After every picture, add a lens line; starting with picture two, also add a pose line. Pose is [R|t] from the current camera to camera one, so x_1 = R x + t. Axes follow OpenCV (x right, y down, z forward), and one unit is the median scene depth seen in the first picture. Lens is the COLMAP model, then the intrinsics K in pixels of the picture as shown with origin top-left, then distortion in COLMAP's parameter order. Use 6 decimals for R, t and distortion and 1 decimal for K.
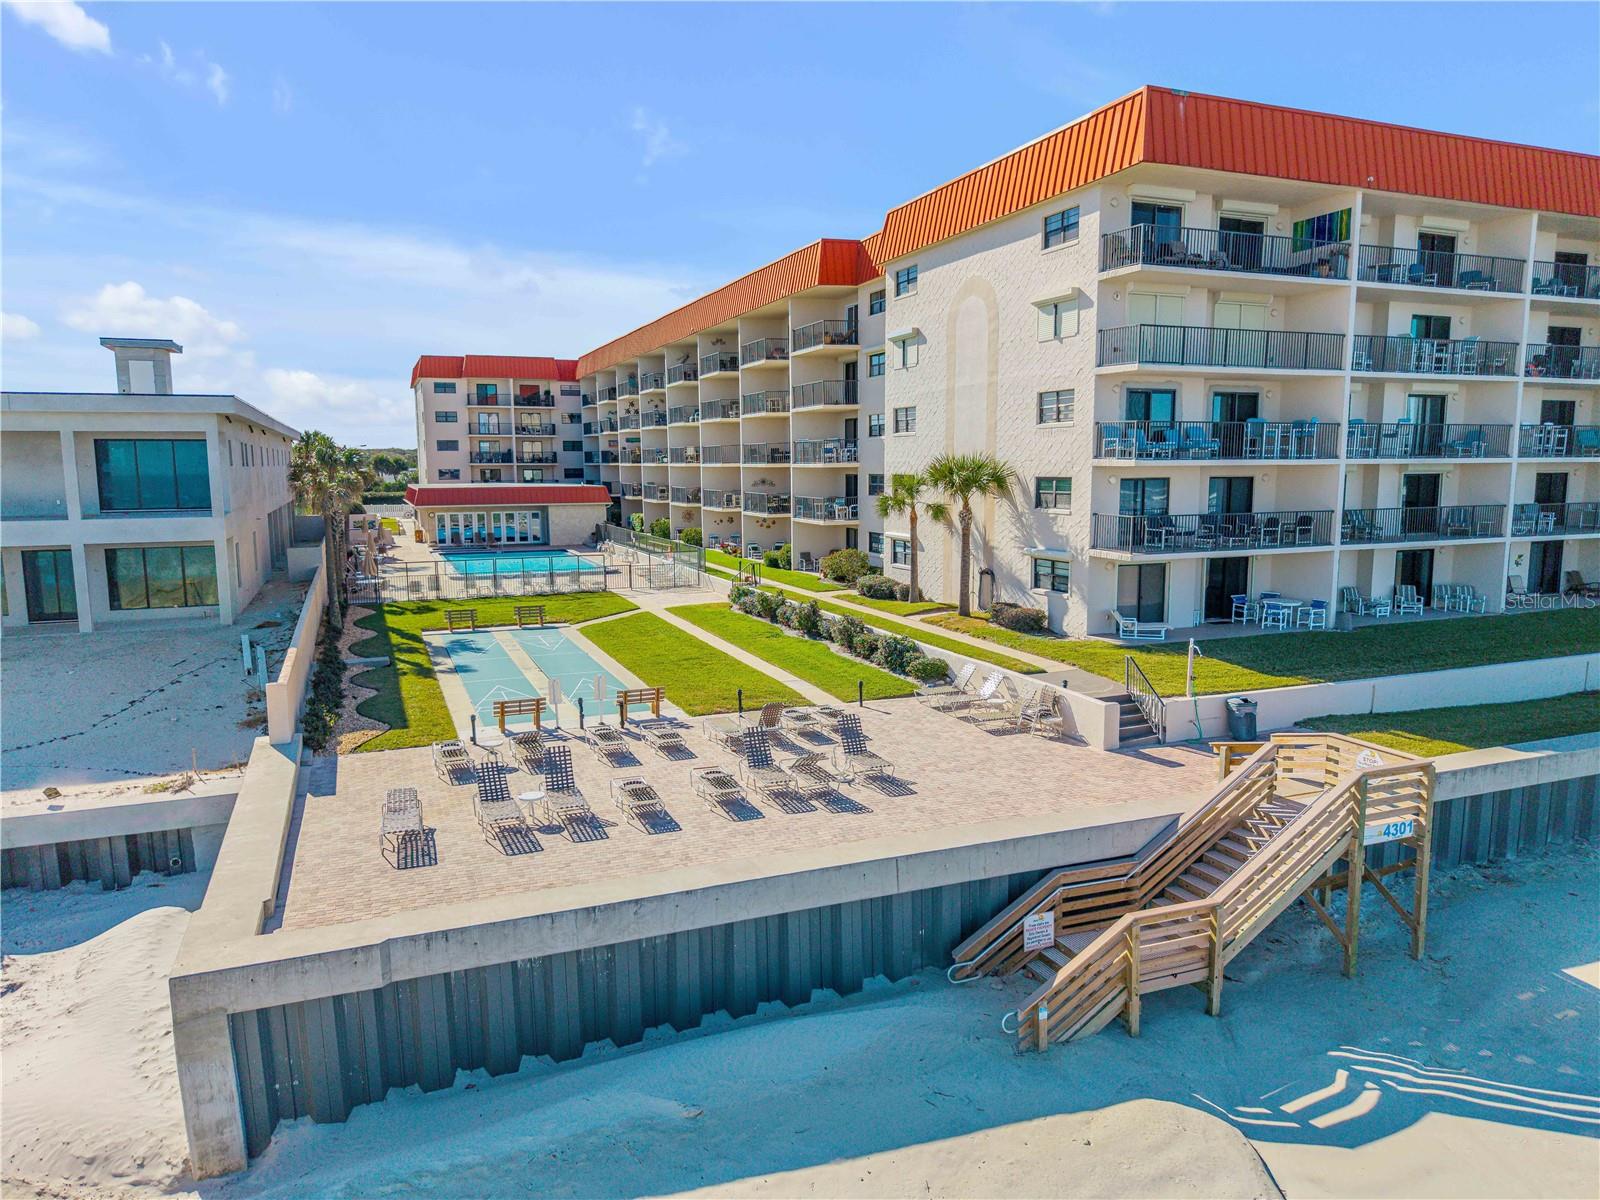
lens RADIAL K [[1073.8, 0, 807.7], [0, 1073.8, 606.9], [0, 0, 1]] dist [0.018162, -0.000824]
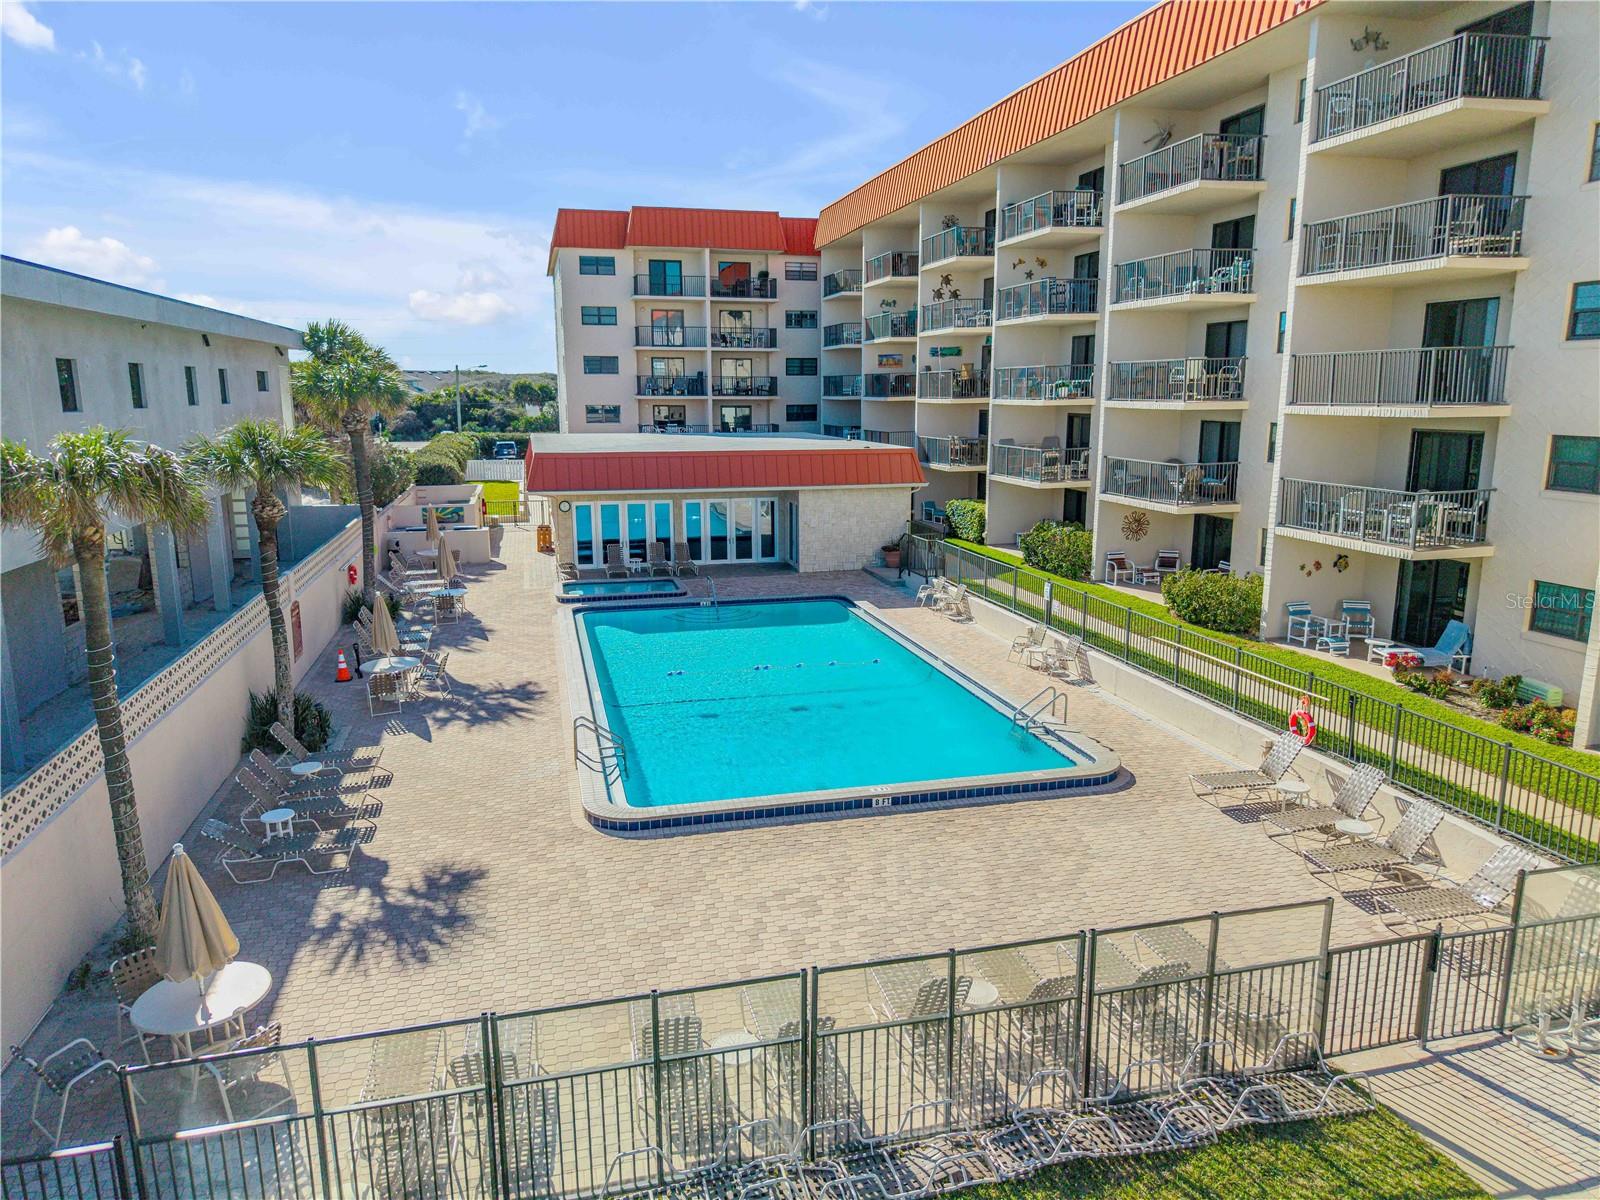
lens RADIAL K [[1073.8, 0, 807.3], [0, 1073.8, 610.9], [0, 0, 1]] dist [0.018162, -0.000824]
pose [[0.990431, 0.033135, -0.133970, -0.345098], [-0.024027, 0.997325, 0.069040, -0.146307], [0.135899, -0.065160, 0.988578, 1.053833]]
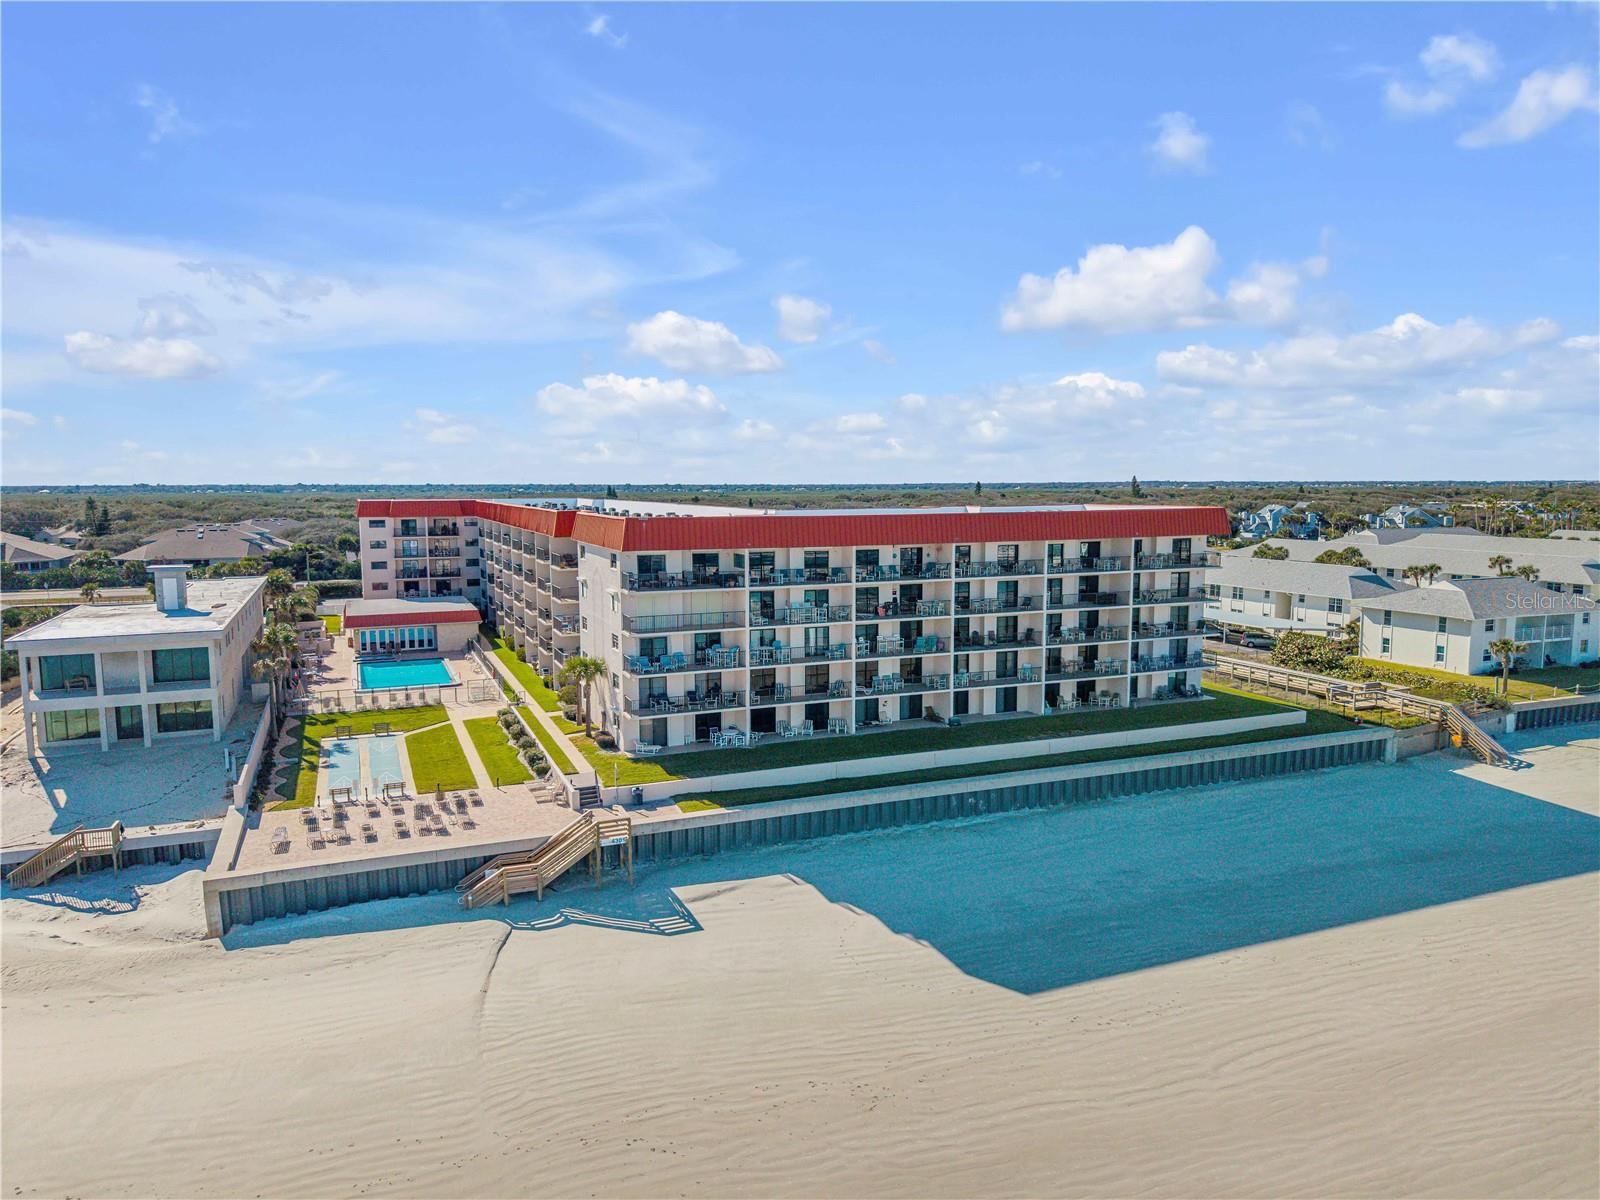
lens RADIAL K [[1073.8, 0, 799.1], [0, 1073.8, 615.3], [0, 0, 1]] dist [0.018162, -0.000824]
pose [[0.999989, 0.002755, 0.003718, 0.486870], [-0.002706, 0.999908, -0.013298, -0.176721], [-0.003754, 0.013288, 0.999905, -0.922839]]
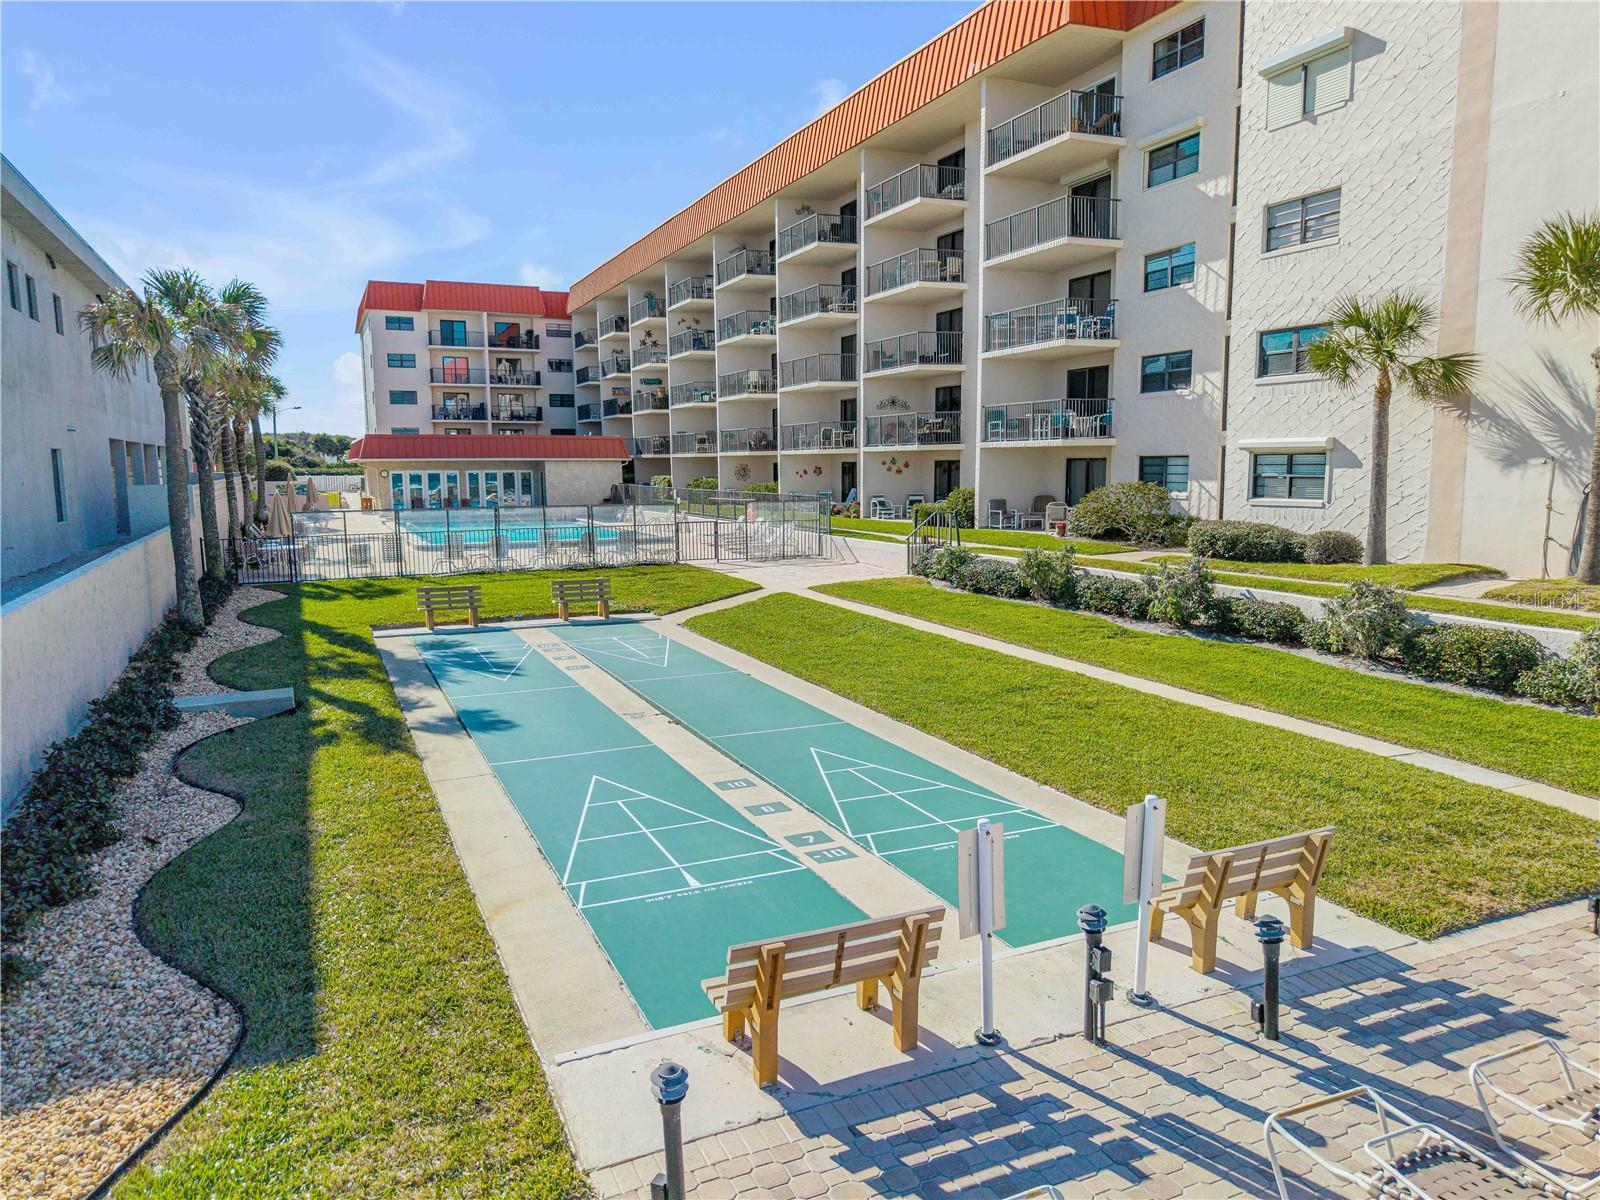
lens RADIAL K [[1073.8, 0, 806.3], [0, 1073.8, 594.2], [0, 0, 1]] dist [0.018162, -0.000824]
pose [[0.999130, -0.006630, 0.041172, -0.186743], [0.007153, 0.999895, -0.012576, 0.014645], [-0.041085, 0.012860, 0.999073, 0.516845]]
